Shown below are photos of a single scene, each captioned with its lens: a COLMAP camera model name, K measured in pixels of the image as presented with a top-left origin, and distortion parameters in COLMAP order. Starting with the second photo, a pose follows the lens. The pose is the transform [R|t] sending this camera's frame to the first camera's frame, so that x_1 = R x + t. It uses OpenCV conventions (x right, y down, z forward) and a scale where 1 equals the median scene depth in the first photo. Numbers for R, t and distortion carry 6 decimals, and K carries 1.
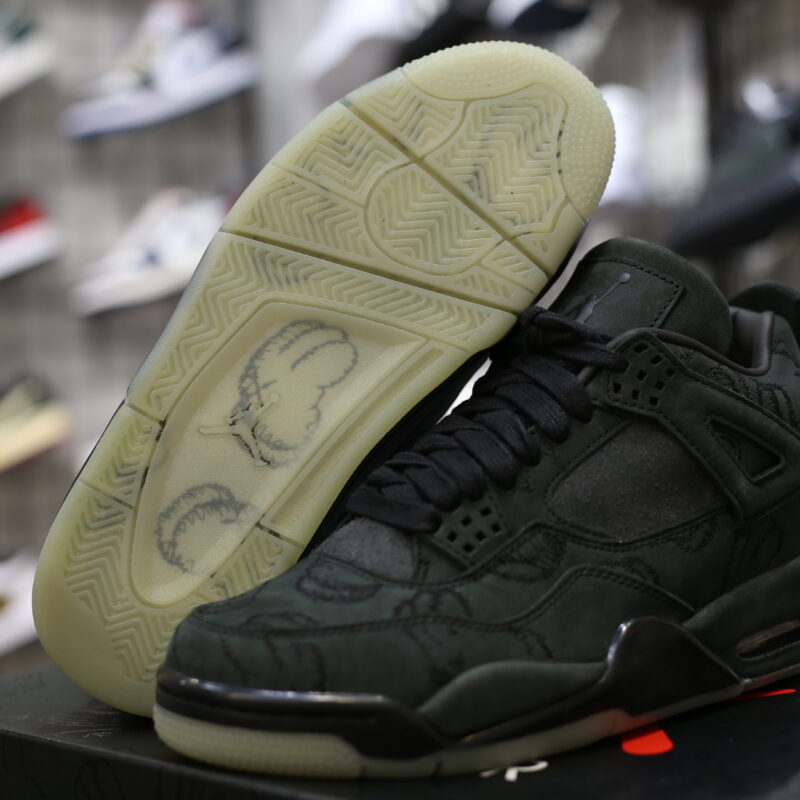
lens RADIAL K [[2045.2, 0, 400.0], [0, 2045.2, 400.0], [0, 0, 1]] dist [-0.071469, -1.292373]
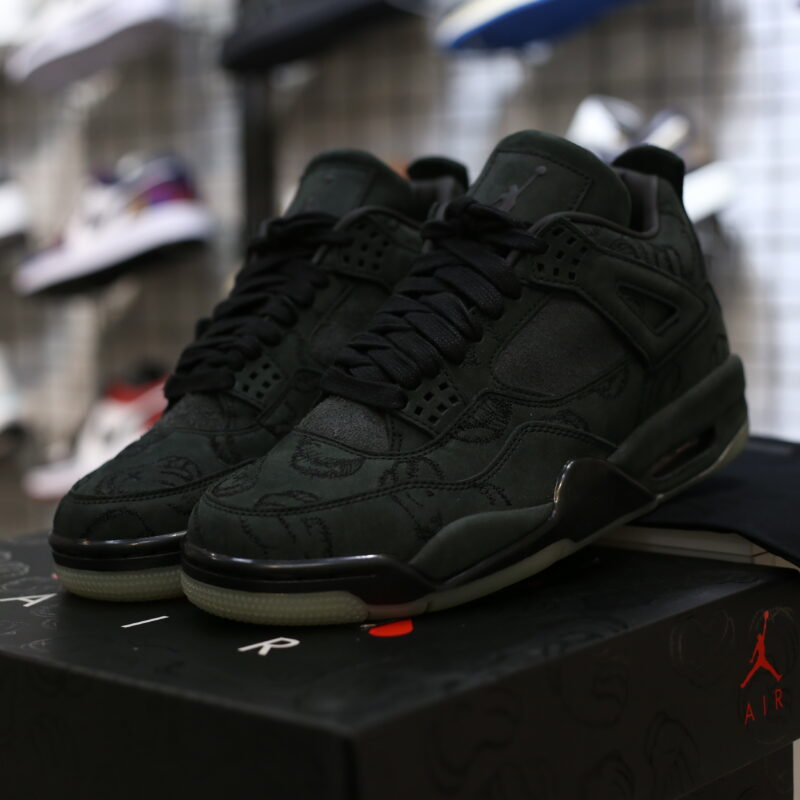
lens RADIAL K [[2045.2, 0, 400.0], [0, 2045.2, 400.0], [0, 0, 1]] dist [-0.071469, -1.292373]
pose [[0.990512, -0.092861, 0.101307, -0.102379], [0.075236, 0.983300, 0.165712, -0.134032], [-0.115003, -0.156518, 0.980957, -0.164293]]
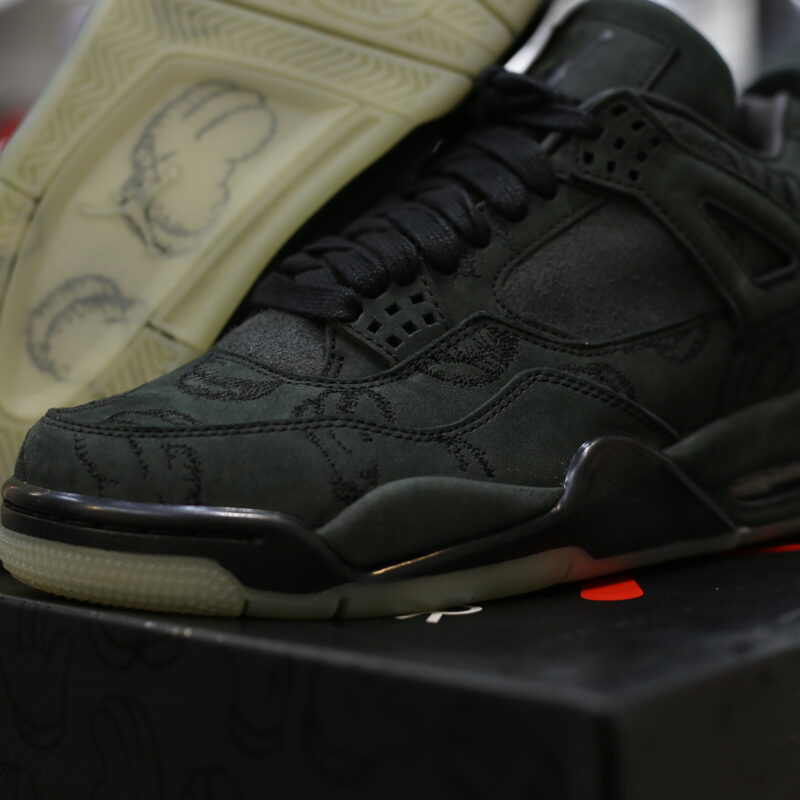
lens RADIAL K [[2045.2, 0, 400.0], [0, 2045.2, 400.0], [0, 0, 1]] dist [-0.071469, -1.292373]
pose [[0.999329, 0.023626, -0.027989, 0.057122], [-0.023640, 0.999721, -0.000151, 0.092593], [0.027978, 0.000813, 0.999608, 0.193364]]
